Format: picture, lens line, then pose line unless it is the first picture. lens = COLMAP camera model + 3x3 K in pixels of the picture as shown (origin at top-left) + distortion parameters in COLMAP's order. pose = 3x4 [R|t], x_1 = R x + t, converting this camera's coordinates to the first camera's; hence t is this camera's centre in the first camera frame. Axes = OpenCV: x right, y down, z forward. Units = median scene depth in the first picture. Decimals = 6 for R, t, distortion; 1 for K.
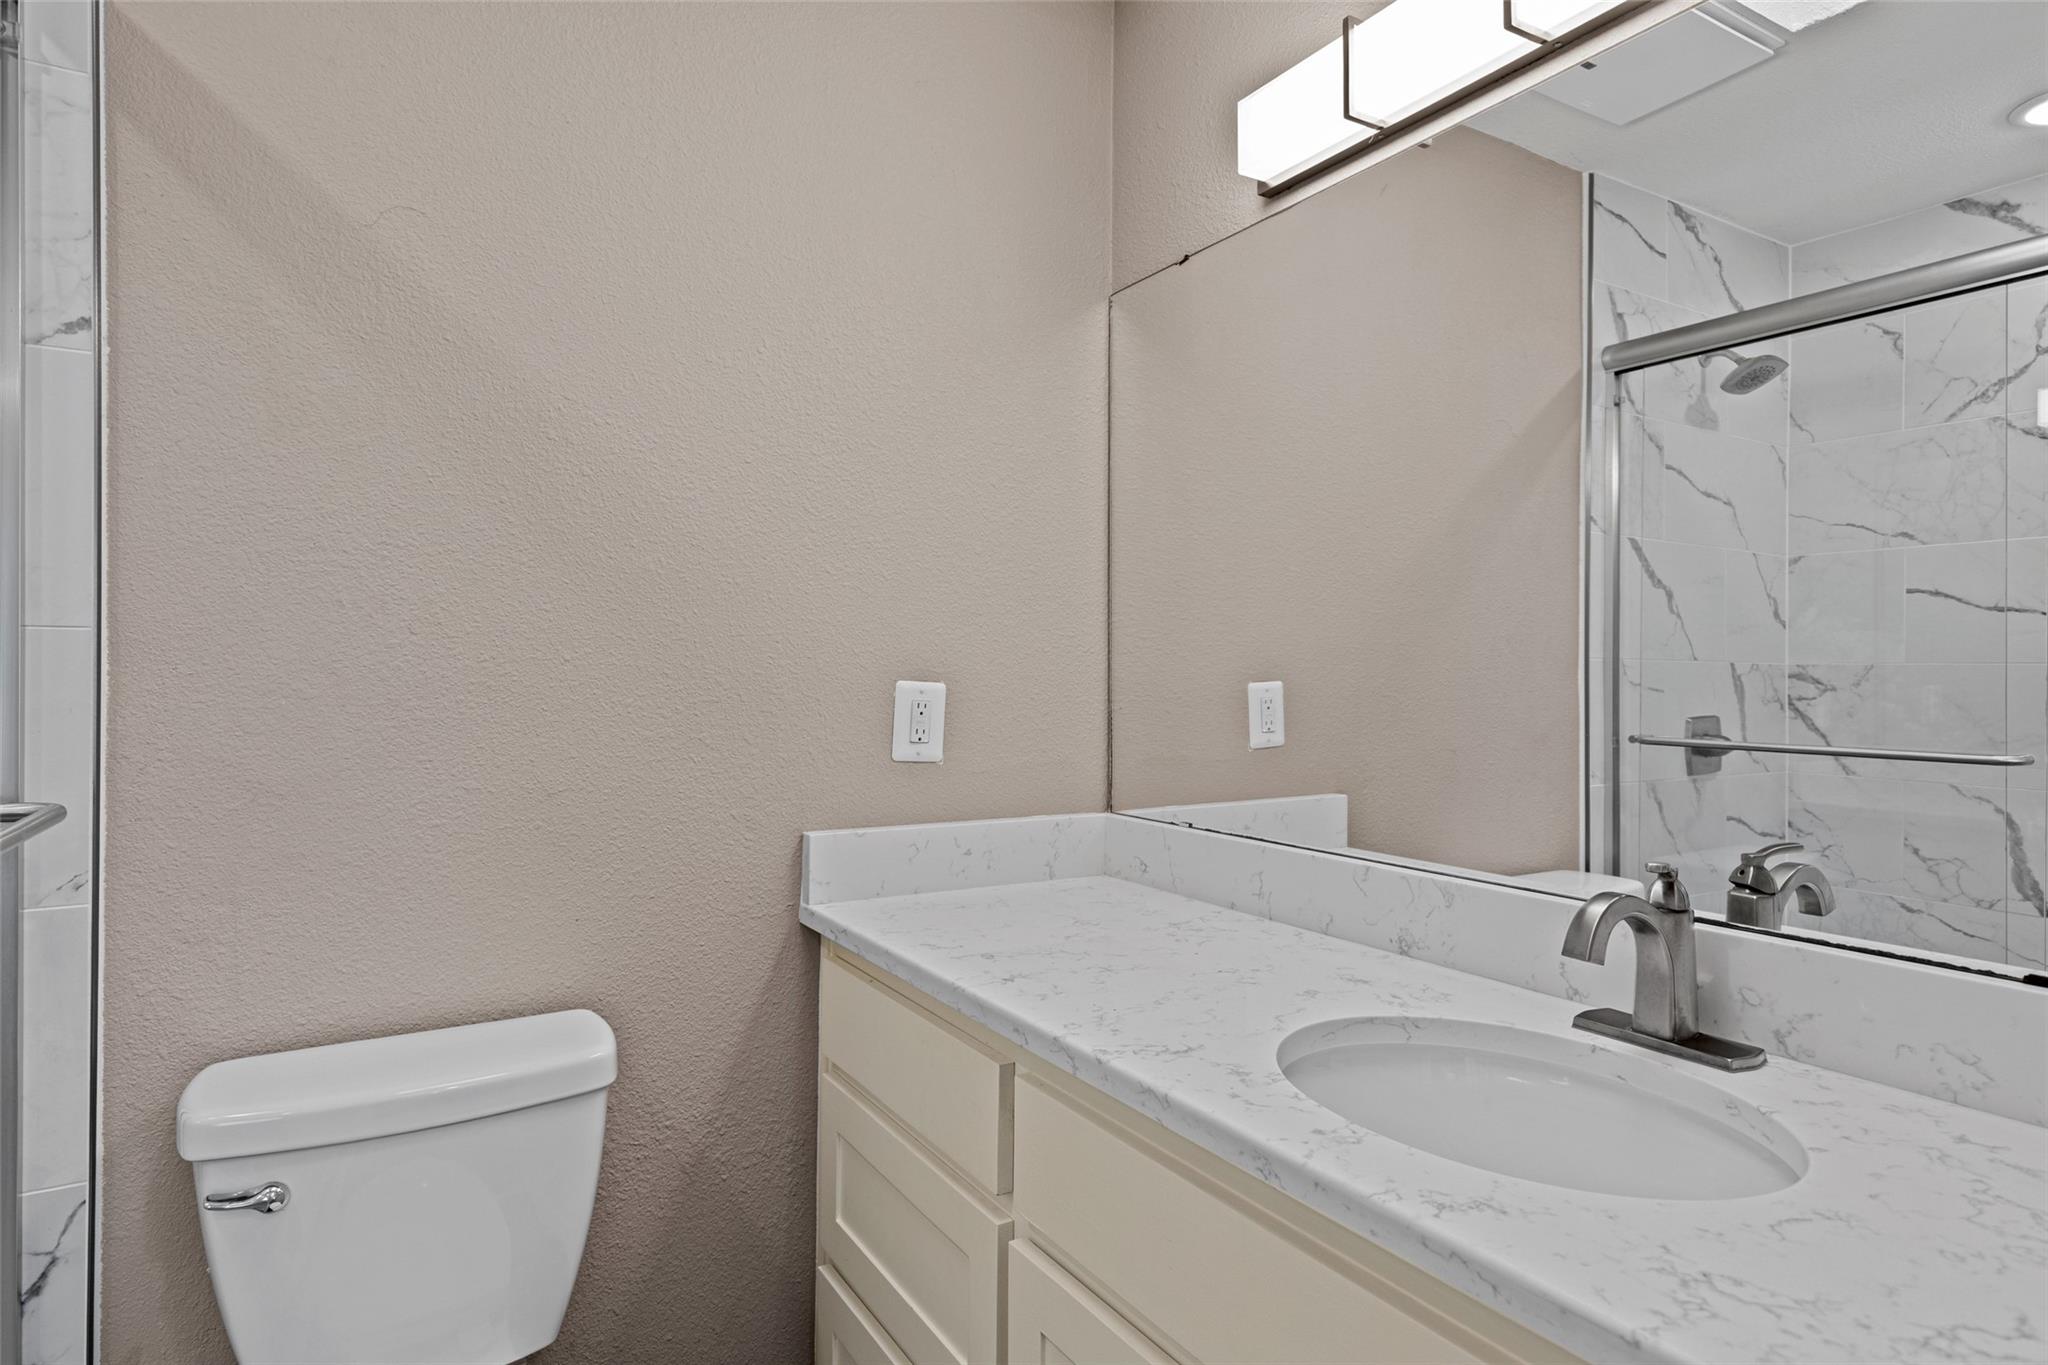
lens RADIAL K [[1146.6, 0, 1024.0], [0, 1146.6, 682.5], [0, 0, 1]] dist [0.000406, 0.058093]
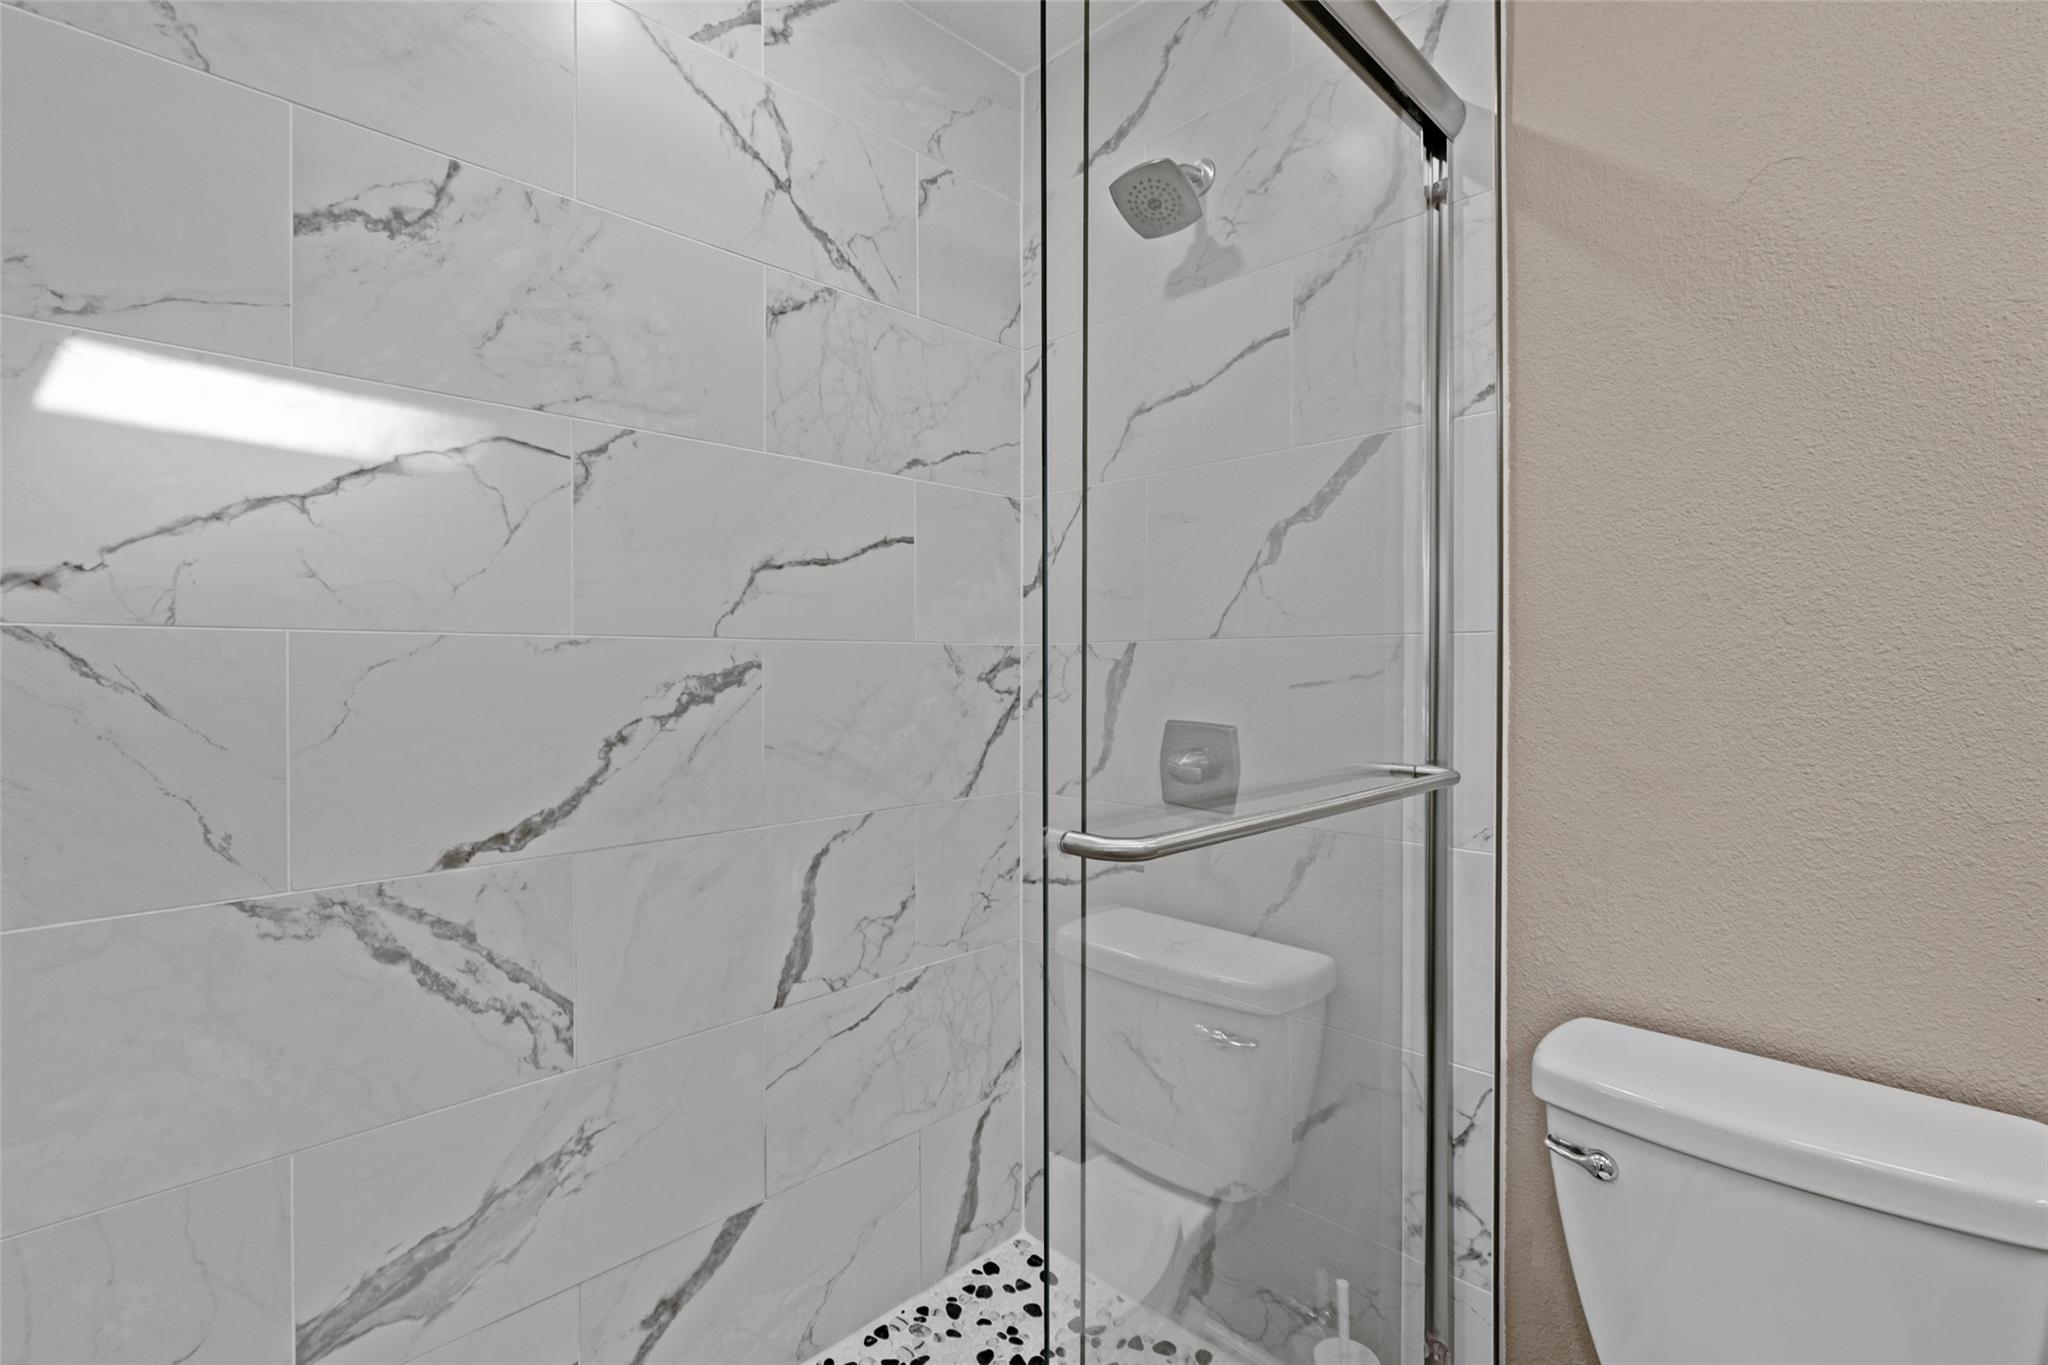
lens RADIAL K [[924.7, 0, 1017.0], [0, 924.7, 673.8], [0, 0, 1]] dist [0.001069, 0.000232]
pose [[0.256318, -0.001494, -0.966591, 0.024159], [-0.008424, 0.999957, -0.003779, 0.005795], [0.966556, 0.009111, 0.256295, 0.256710]]
